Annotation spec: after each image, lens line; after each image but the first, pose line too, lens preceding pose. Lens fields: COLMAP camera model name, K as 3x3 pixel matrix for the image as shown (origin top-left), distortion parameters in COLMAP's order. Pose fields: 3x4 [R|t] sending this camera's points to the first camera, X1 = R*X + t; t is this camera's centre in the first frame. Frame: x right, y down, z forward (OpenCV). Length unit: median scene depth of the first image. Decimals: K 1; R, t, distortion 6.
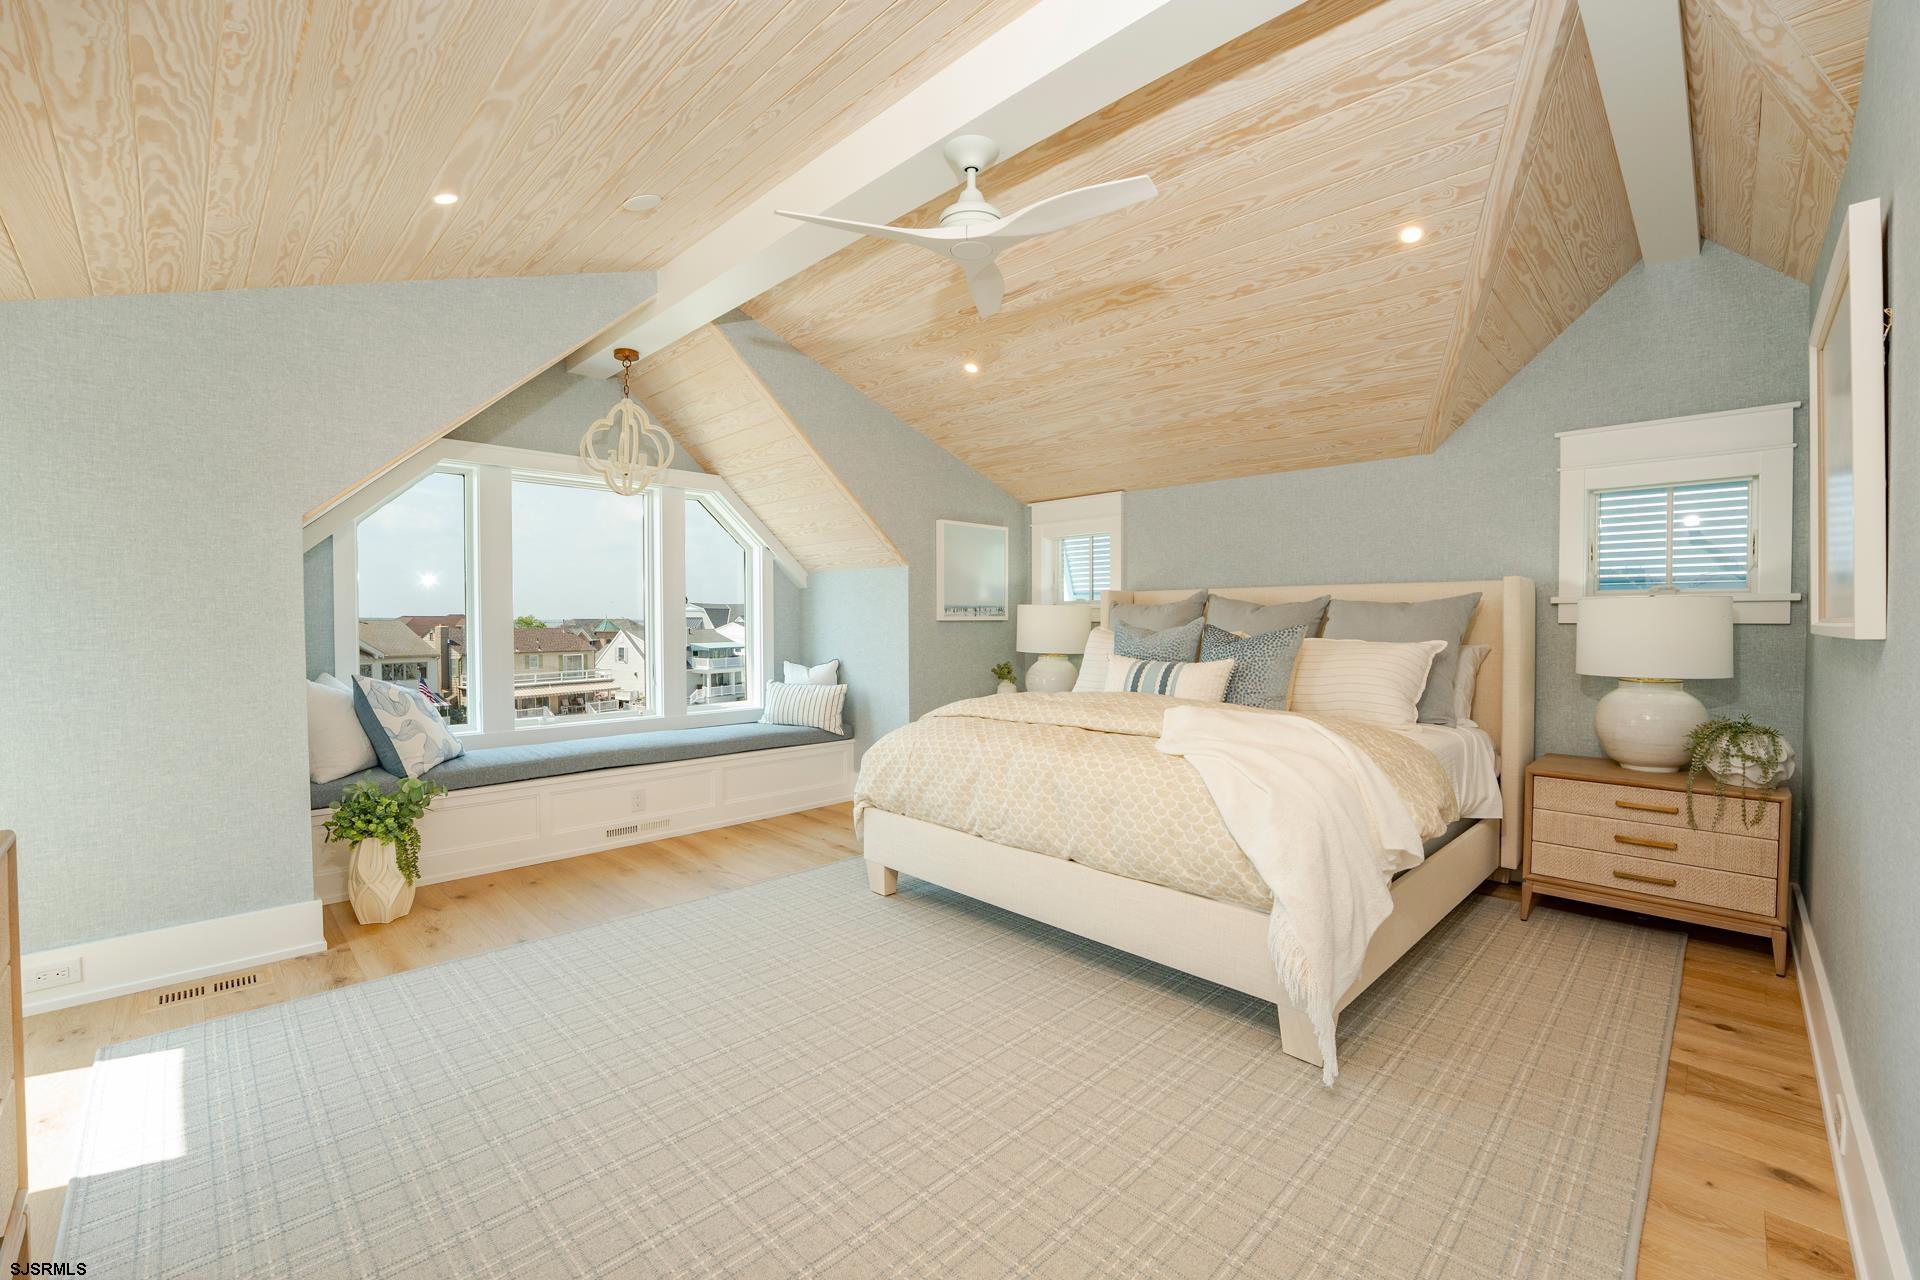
lens RADIAL K [[780.9, 0, 972.9], [0, 780.9, 638.4], [0, 0, 1]] dist [-0.036302, 0.006711]
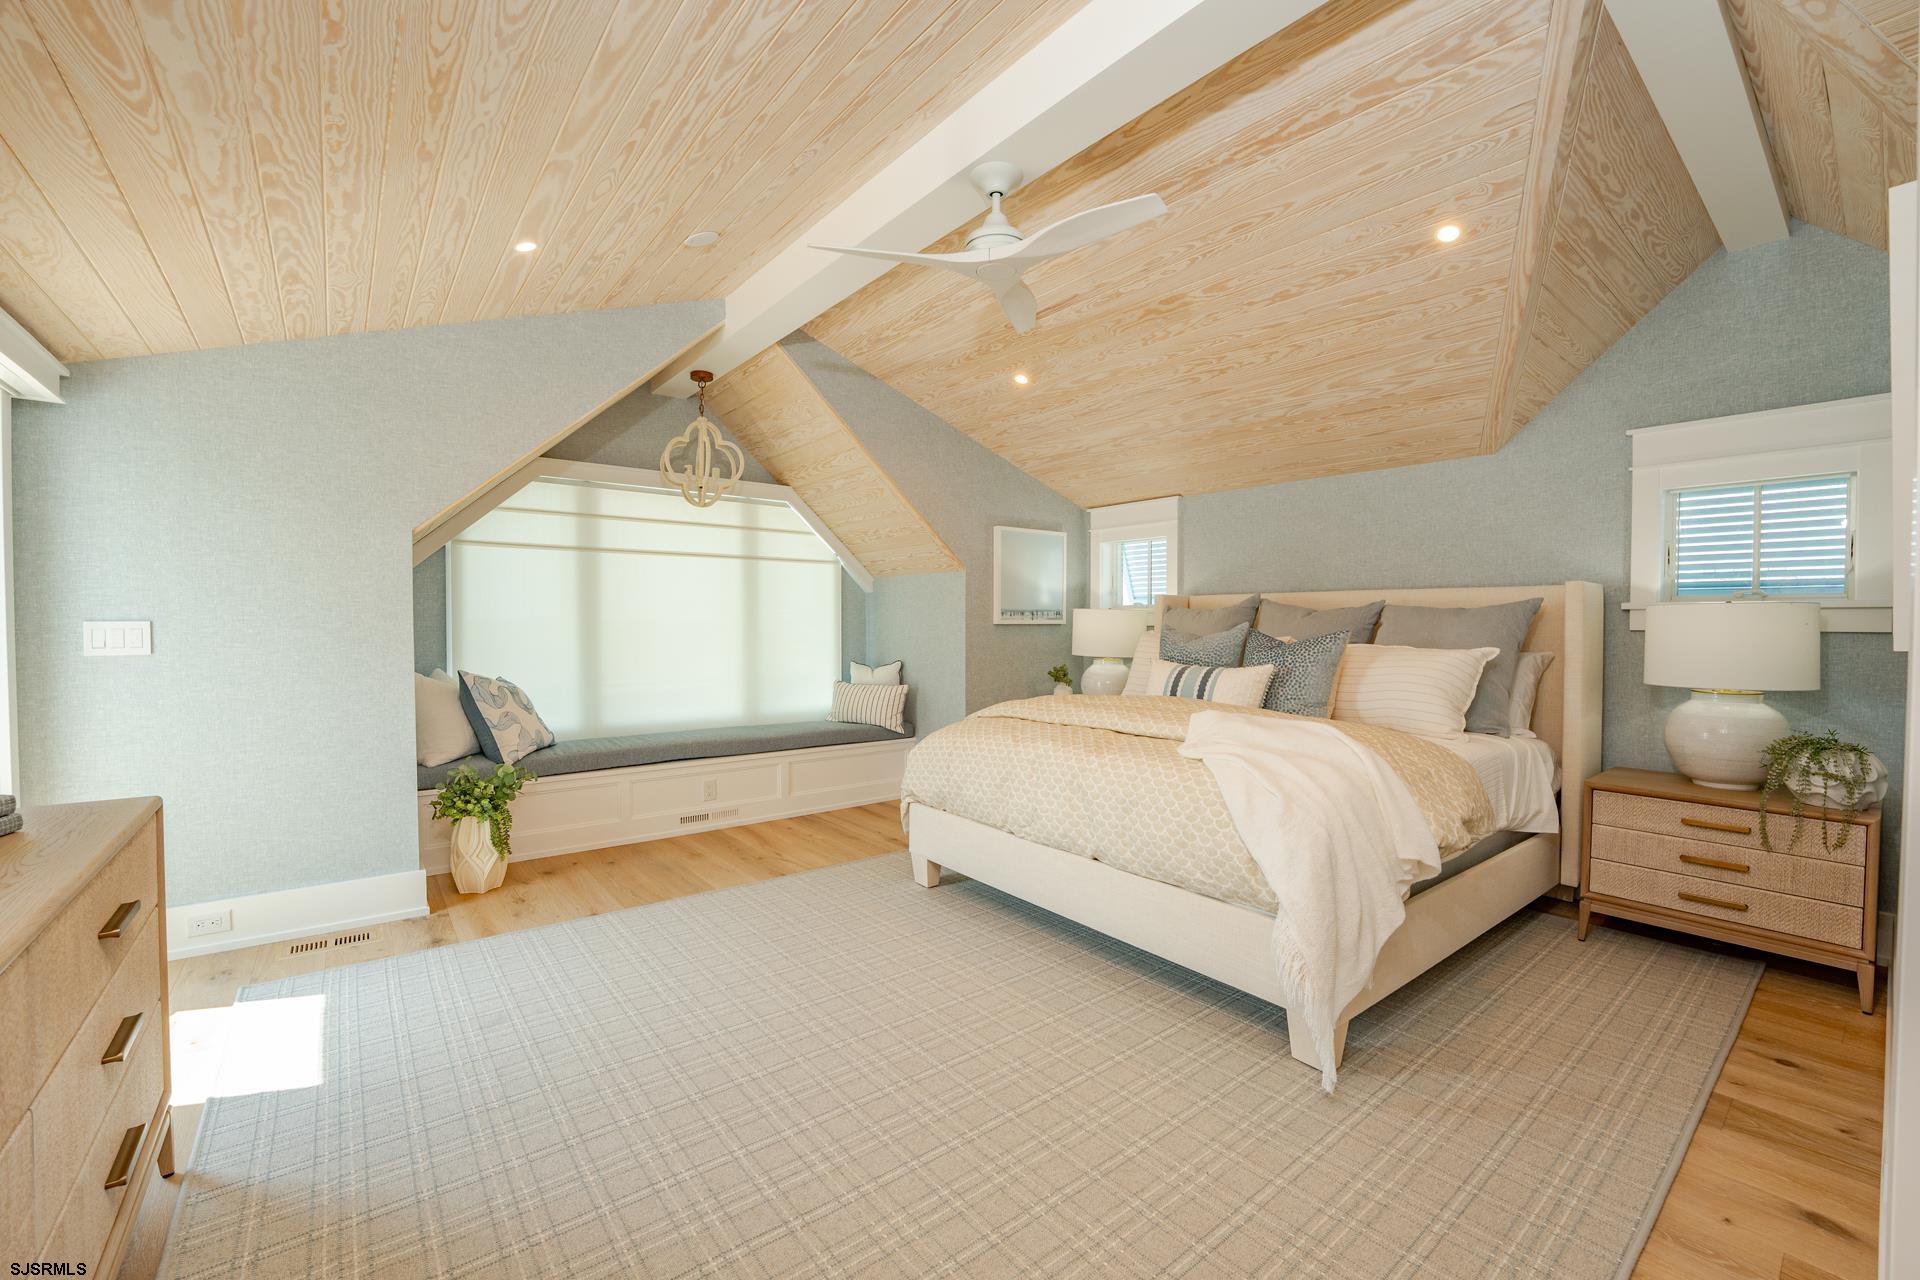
lens RADIAL K [[780.9, 0, 994.2], [0, 780.9, 638.3], [0, 0, 1]] dist [-0.036302, 0.006711]
pose [[0.993815, 0.006578, -0.110857, 0.115557], [-0.006822, 0.999975, -0.001827, -0.003614], [0.110842, 0.002572, 0.993835, -0.039079]]
